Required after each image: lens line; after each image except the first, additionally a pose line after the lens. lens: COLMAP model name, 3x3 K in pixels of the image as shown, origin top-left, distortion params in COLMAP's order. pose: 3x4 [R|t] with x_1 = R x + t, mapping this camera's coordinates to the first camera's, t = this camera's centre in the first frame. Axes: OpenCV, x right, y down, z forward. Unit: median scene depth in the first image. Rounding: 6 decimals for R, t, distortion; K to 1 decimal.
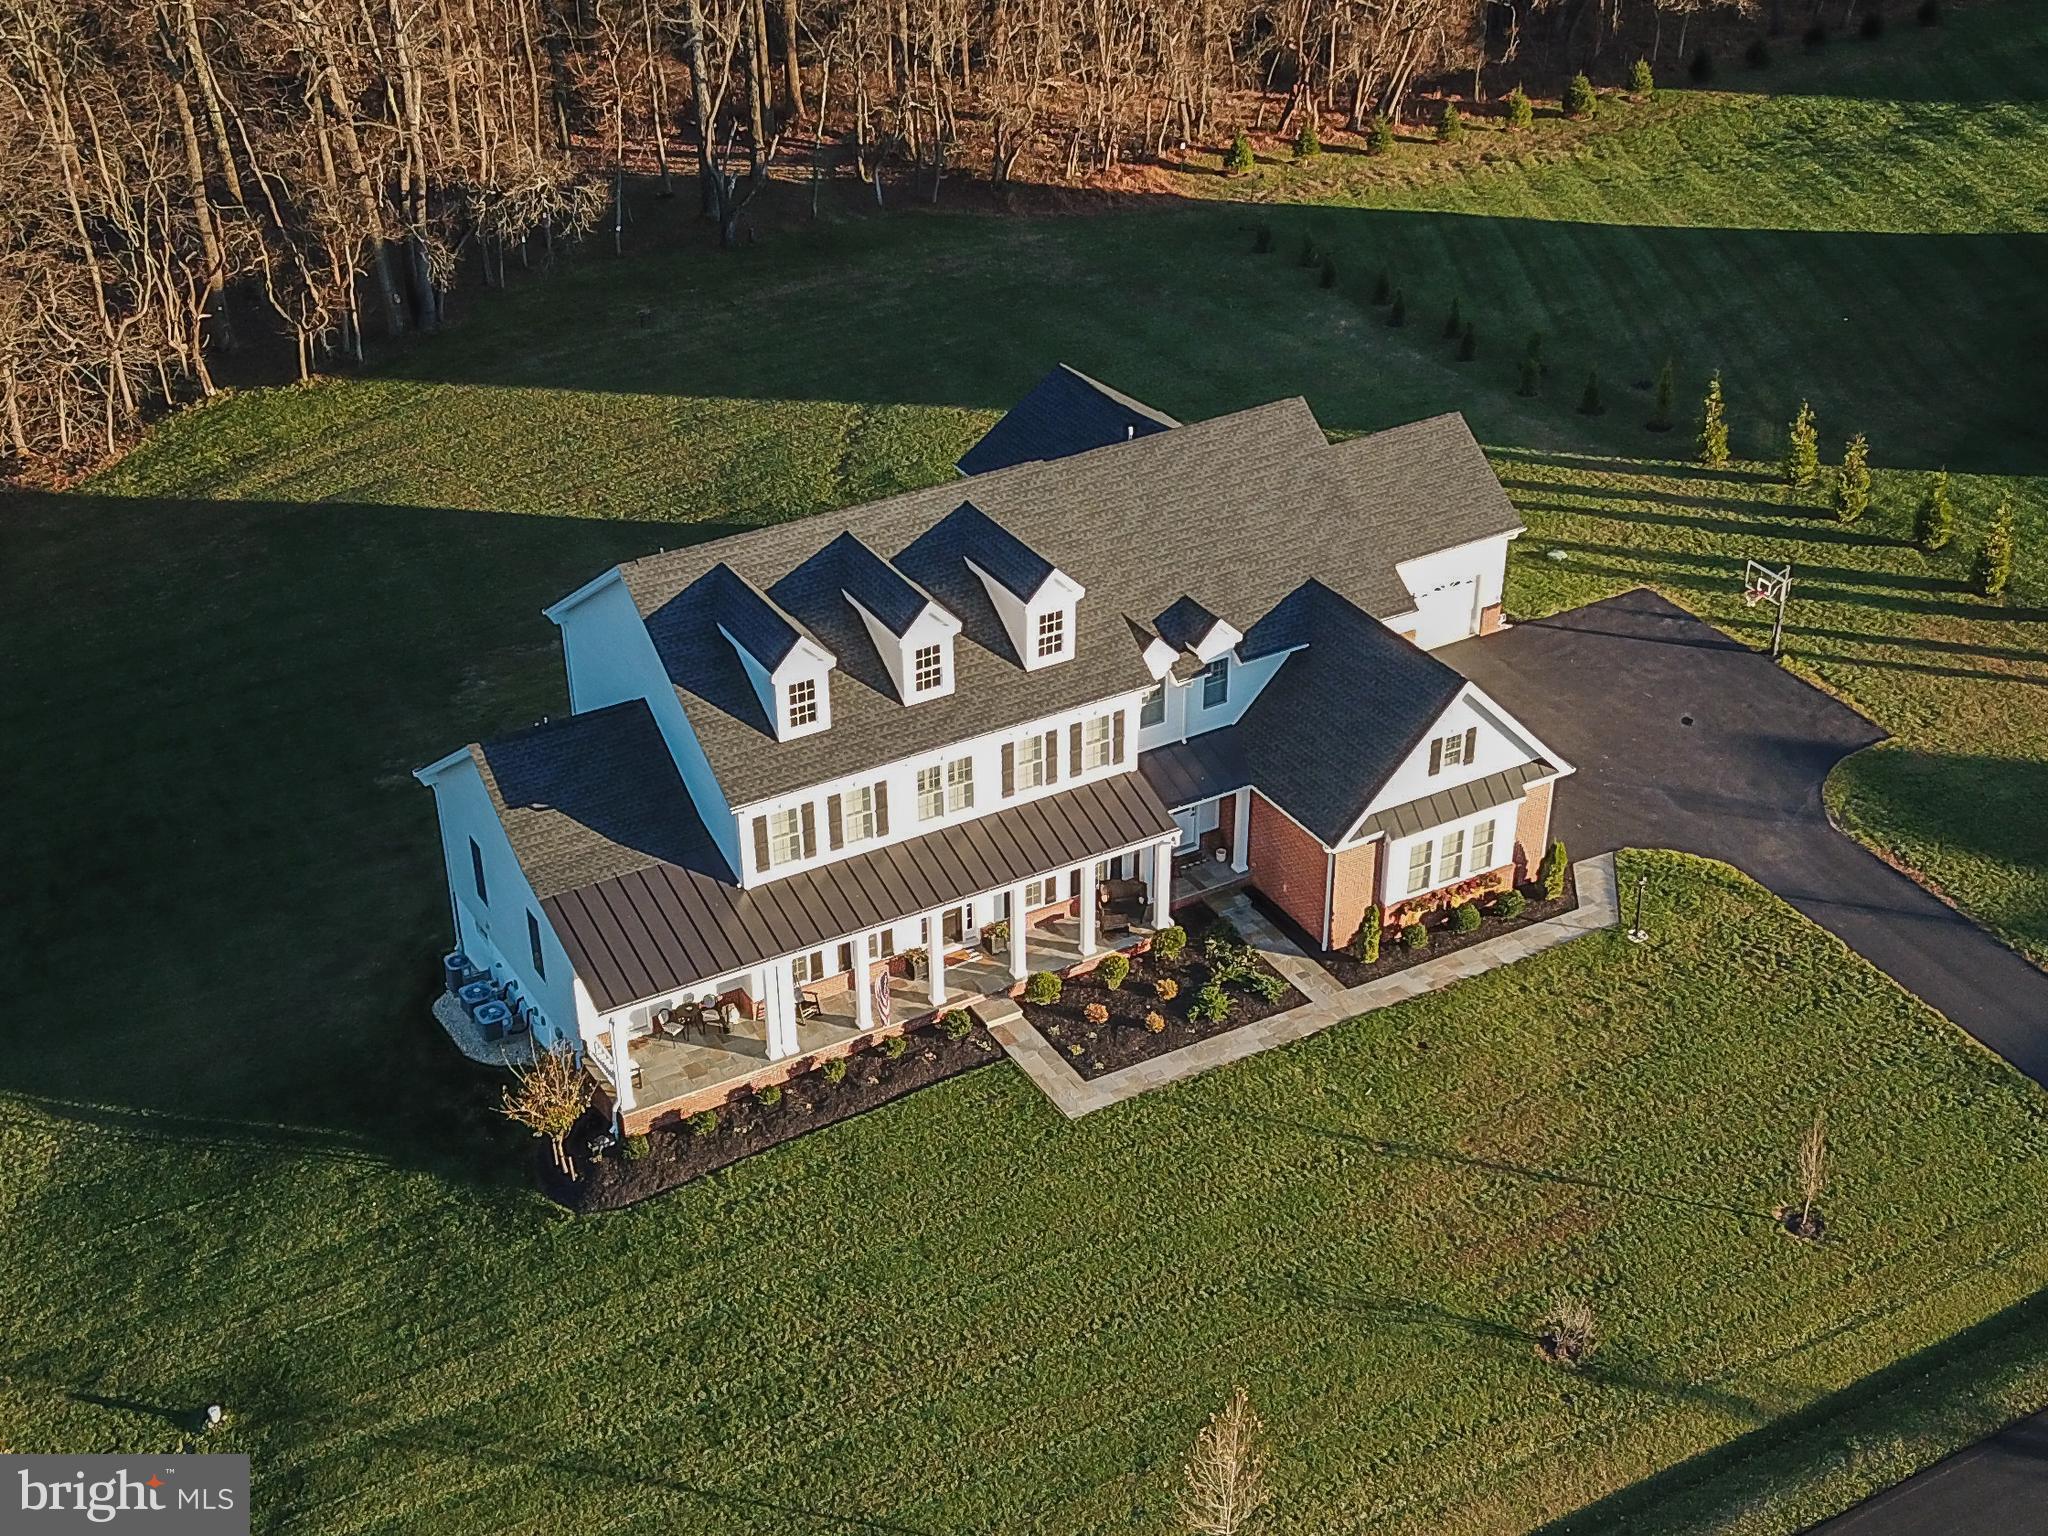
lens RADIAL K [[2792.5, 0, 997.2], [0, 2792.5, 908.1], [0, 0, 1]] dist [0.105708, -0.439037]
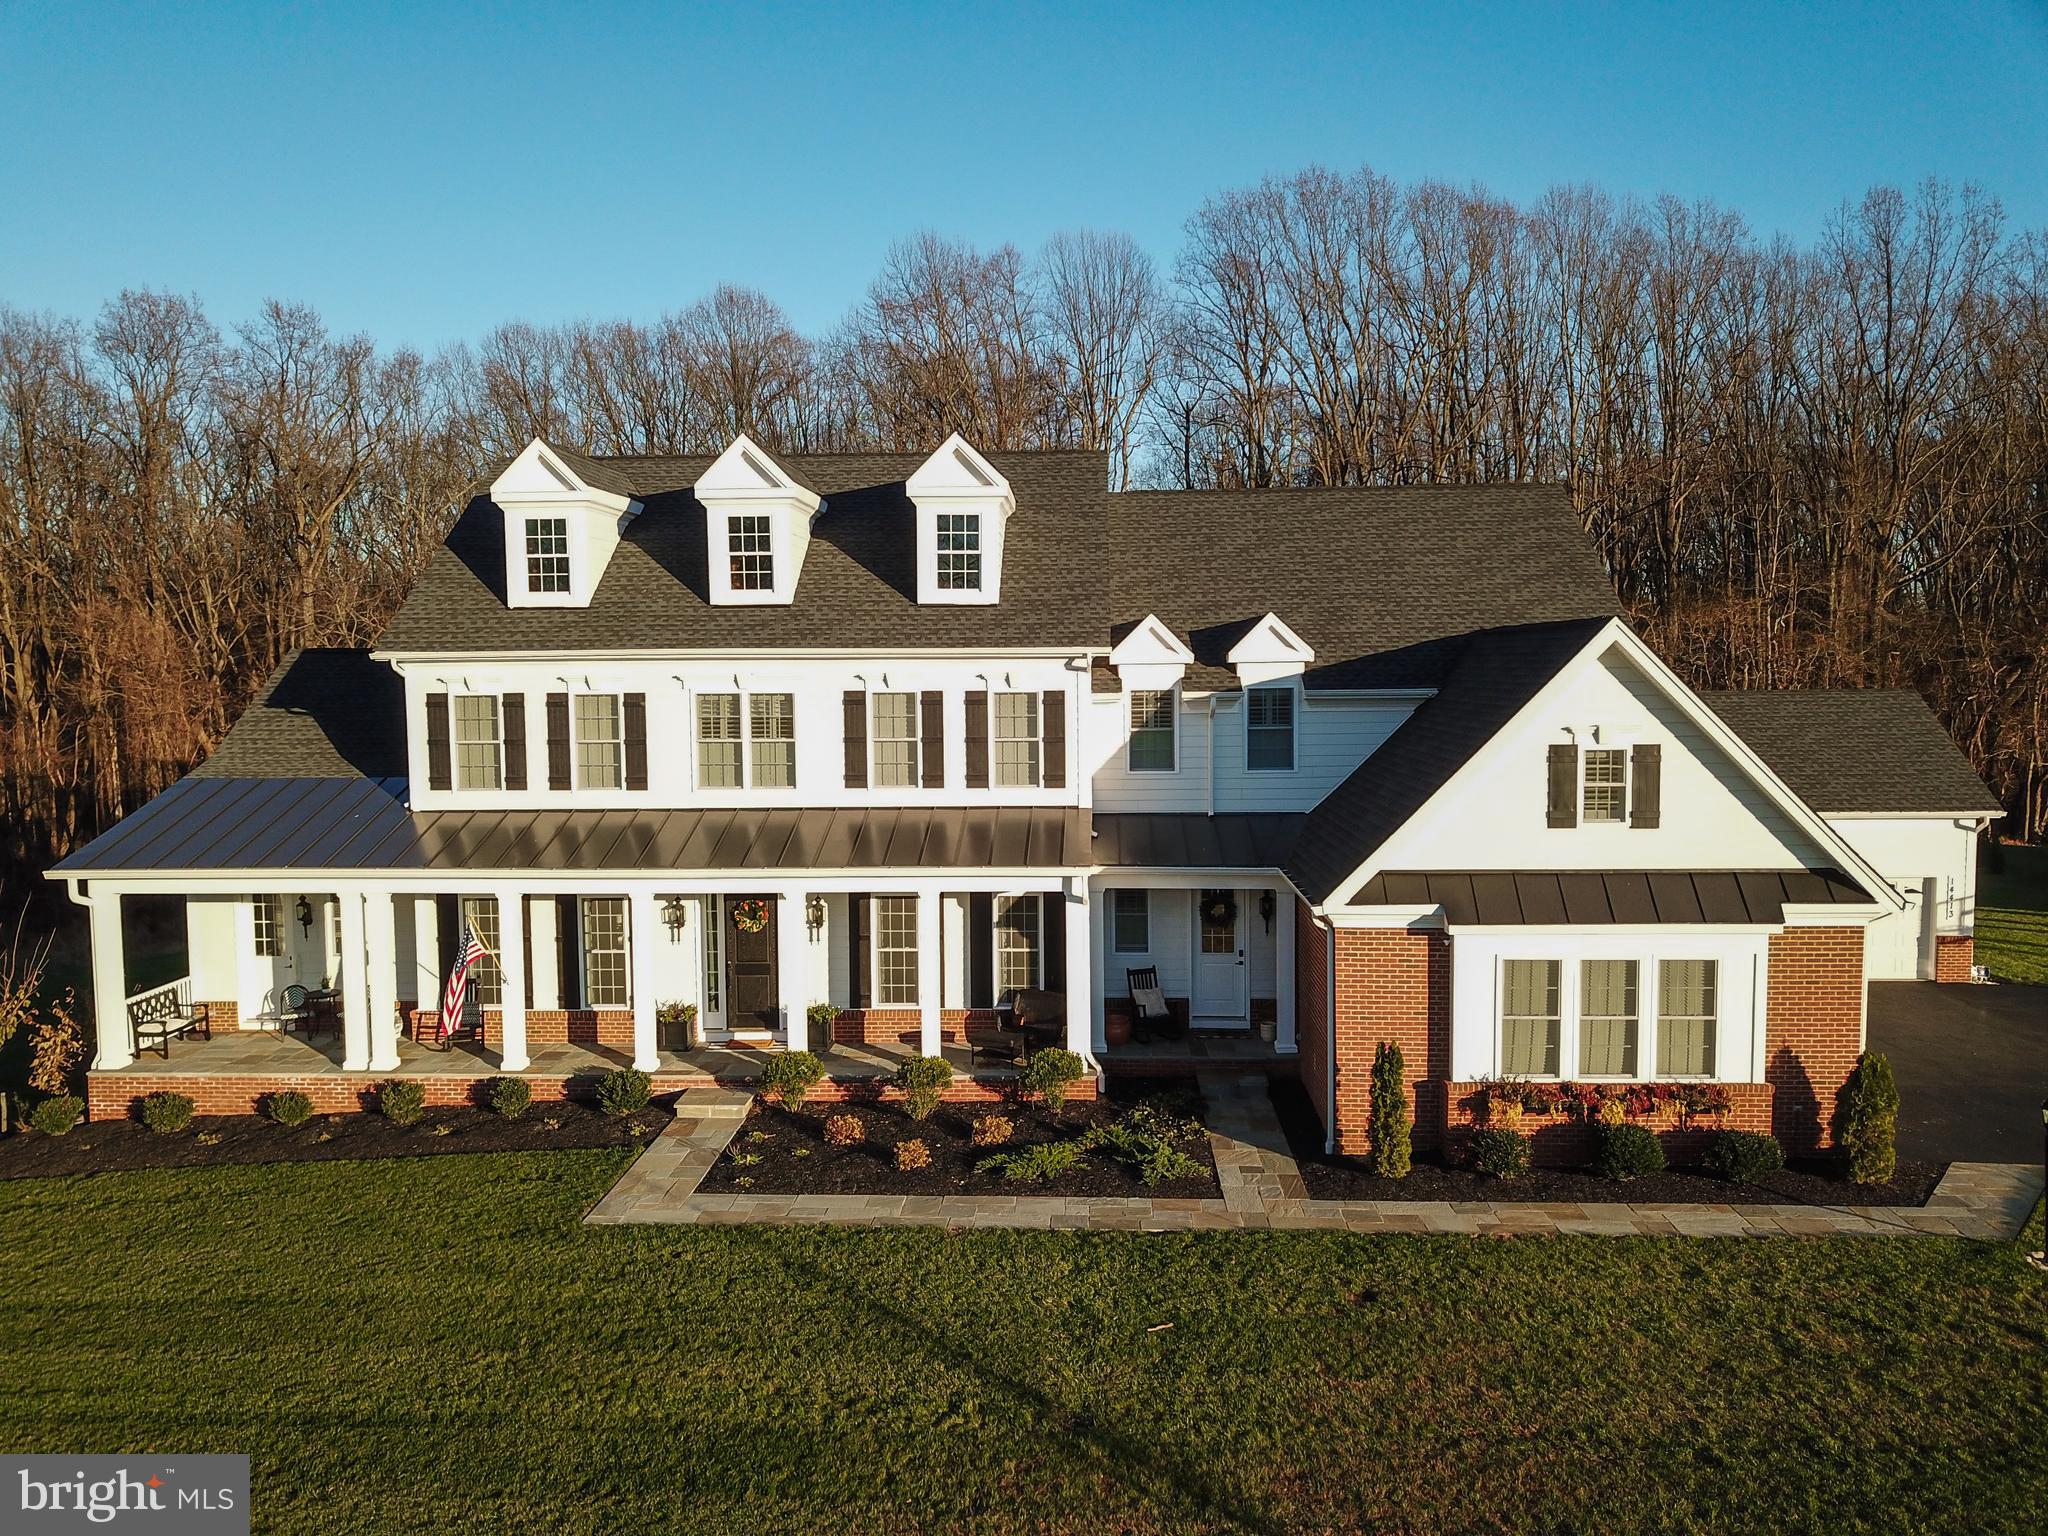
lens RADIAL K [[1570.1, 0, 1019.5], [0, 1570.1, 770.1], [0, 0, 1]] dist [-0.006715, 0.011324]
pose [[0.844925, 0.041805, -0.533249, 0.222501], [-0.298492, 0.864121, -0.405212, 0.089136], [0.443852, 0.501544, 0.742596, 0.726469]]
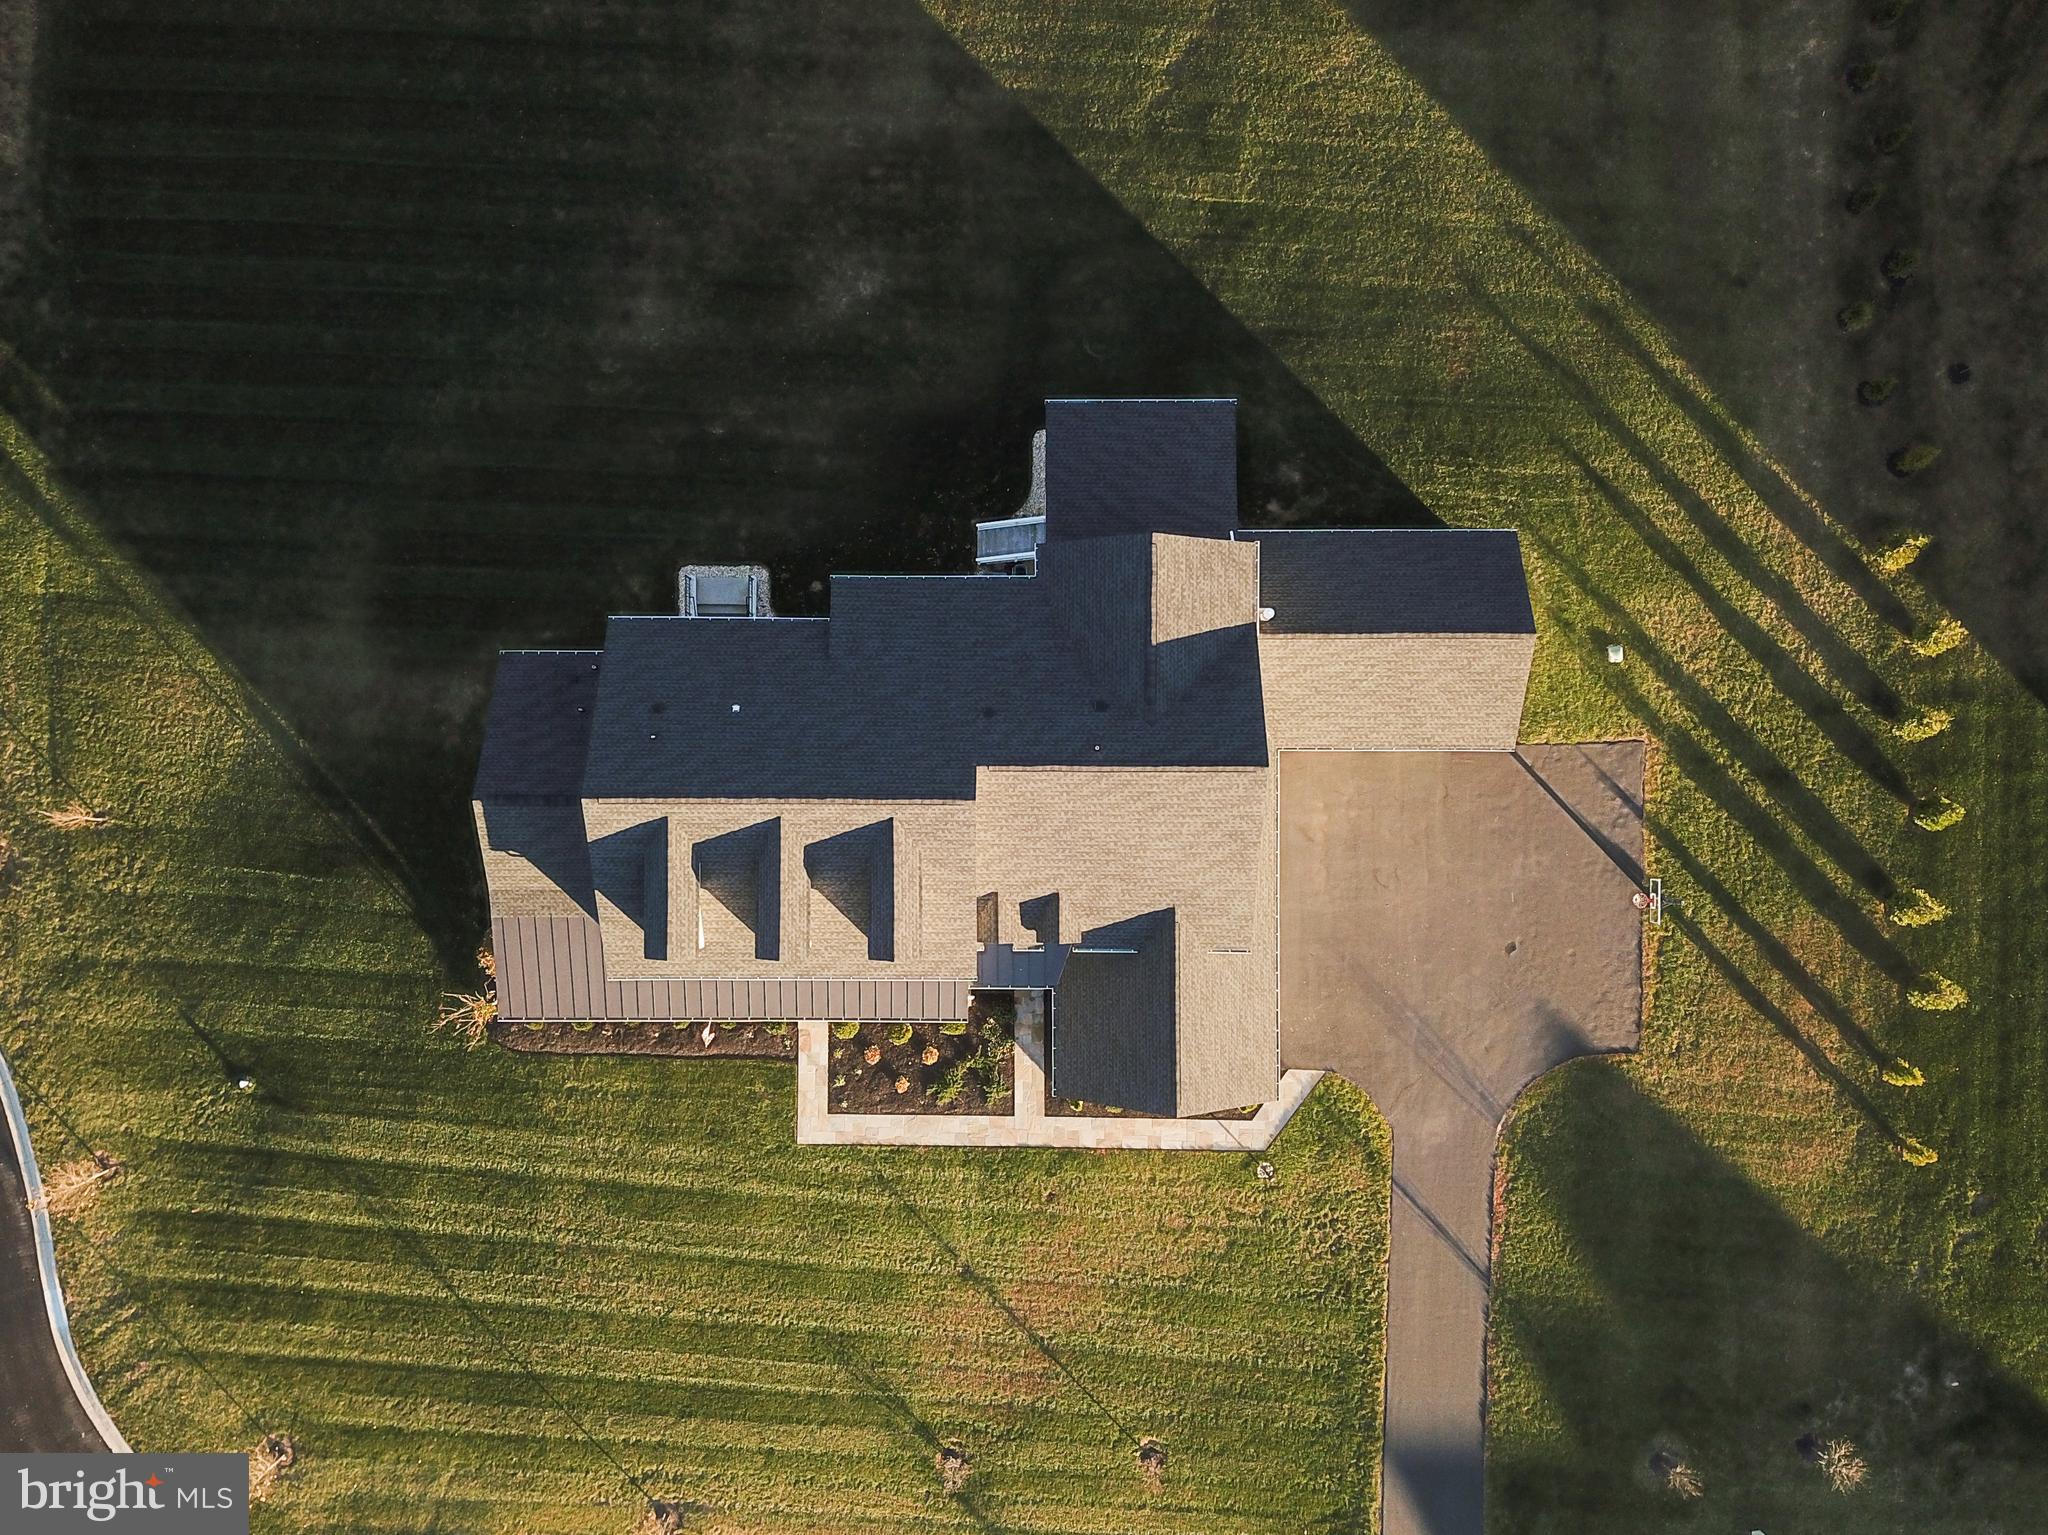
lens RADIAL K [[1953.4, 0, 964.8], [0, 1953.4, 807.0], [0, 0, 1]] dist [0.015674, -0.006613]
pose [[0.867944, 0.496660, -0.001676, 0.014919], [-0.267193, 0.469775, 0.841379, -0.845475], [0.418666, -0.729822, 0.540442, 0.559538]]
